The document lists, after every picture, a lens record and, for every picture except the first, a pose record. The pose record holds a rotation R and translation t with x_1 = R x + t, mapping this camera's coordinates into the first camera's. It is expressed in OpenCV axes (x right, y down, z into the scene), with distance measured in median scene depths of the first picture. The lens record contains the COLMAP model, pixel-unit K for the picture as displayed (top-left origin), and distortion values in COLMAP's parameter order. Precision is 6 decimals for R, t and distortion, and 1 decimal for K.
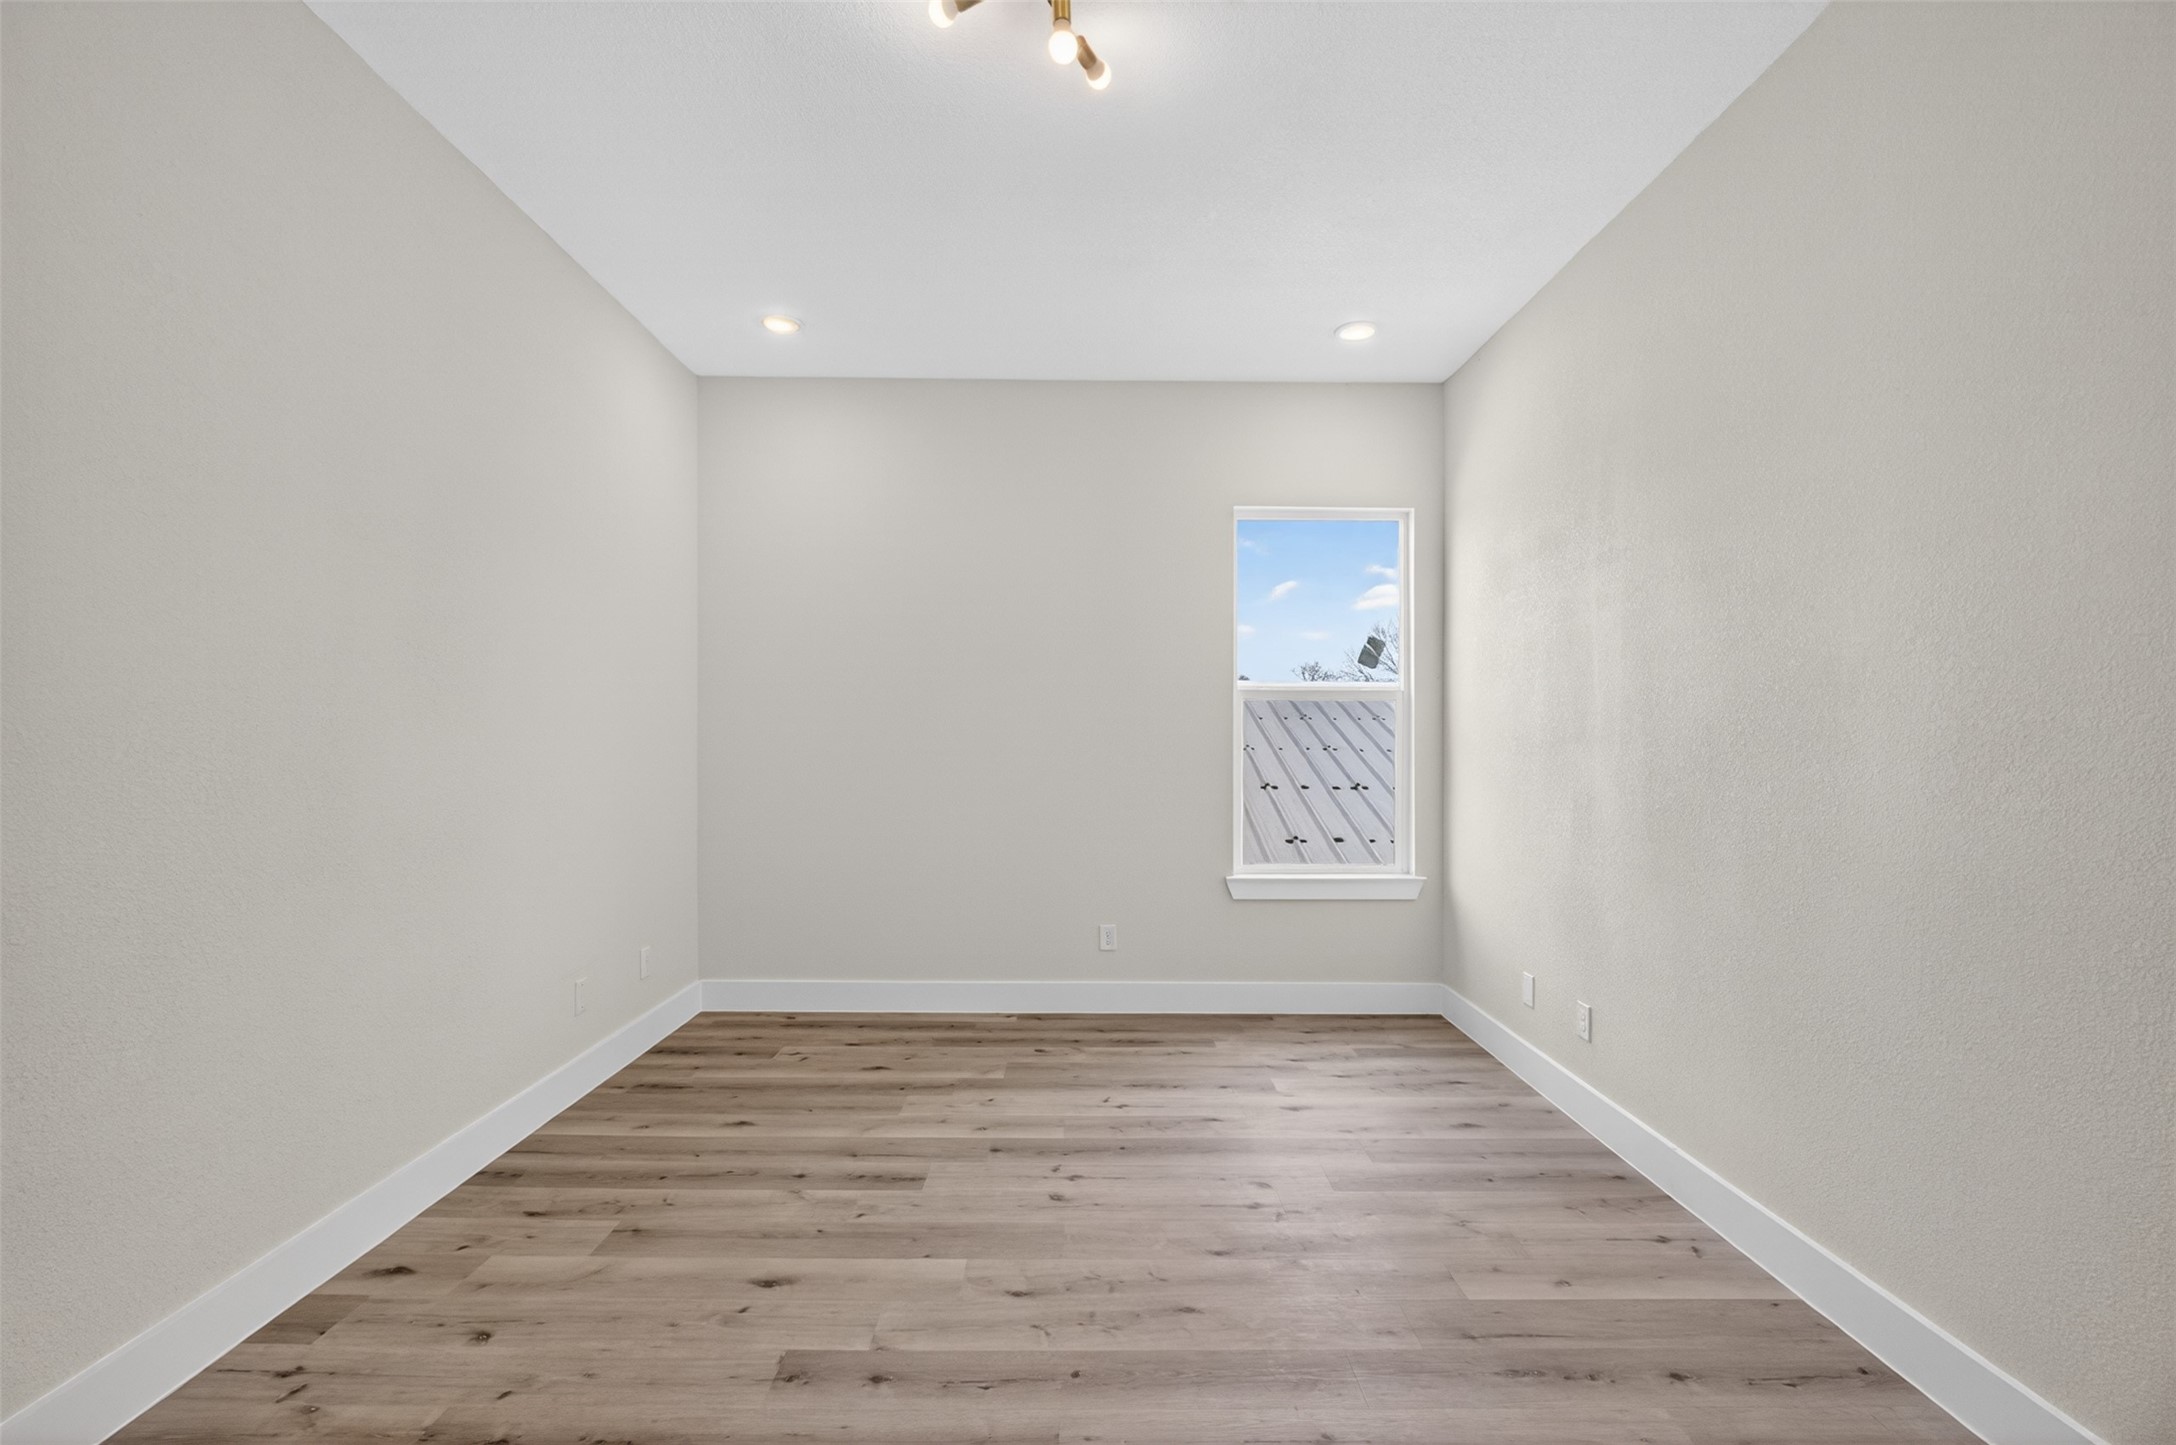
lens RADIAL K [[925.9, 0, 1105.8], [0, 925.9, 750.7], [0, 0, 1]] dist [-0.014218, 0.003467]
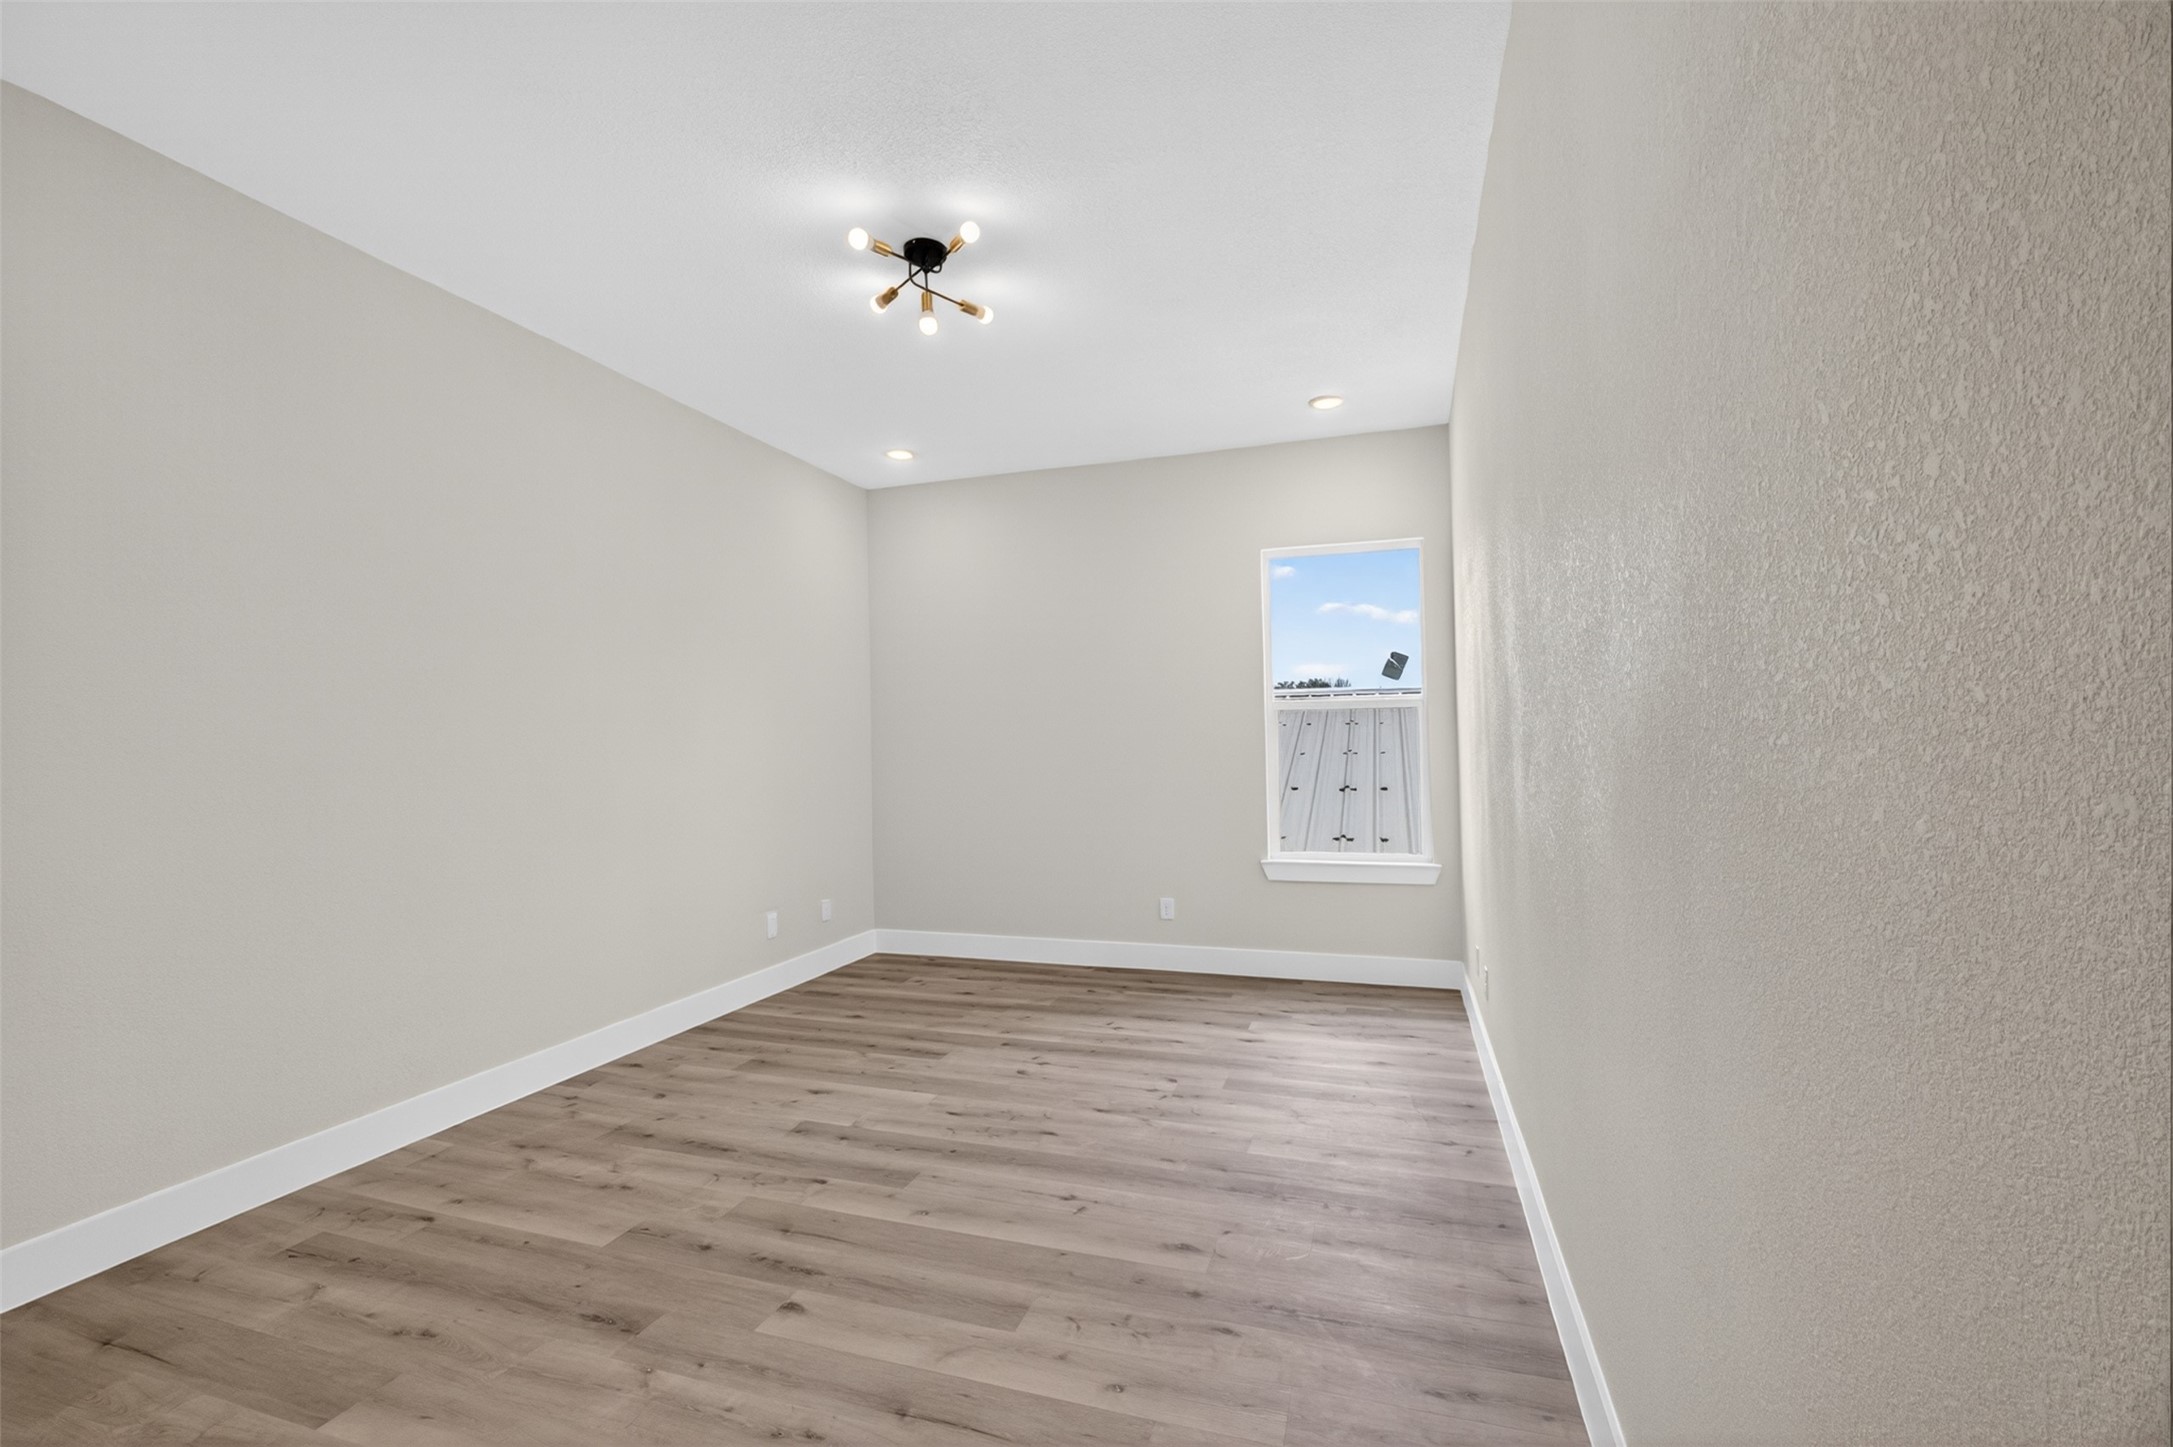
lens RADIAL K [[924.6, 0, 1104.2], [0, 924.6, 751.7], [0, 0, 1]] dist [-0.014218, 0.003467]
pose [[0.949108, -0.016831, -0.314500, 0.421823], [0.015601, 0.999858, -0.006427, 0.001496], [0.314563, 0.001194, 0.949236, -0.249446]]
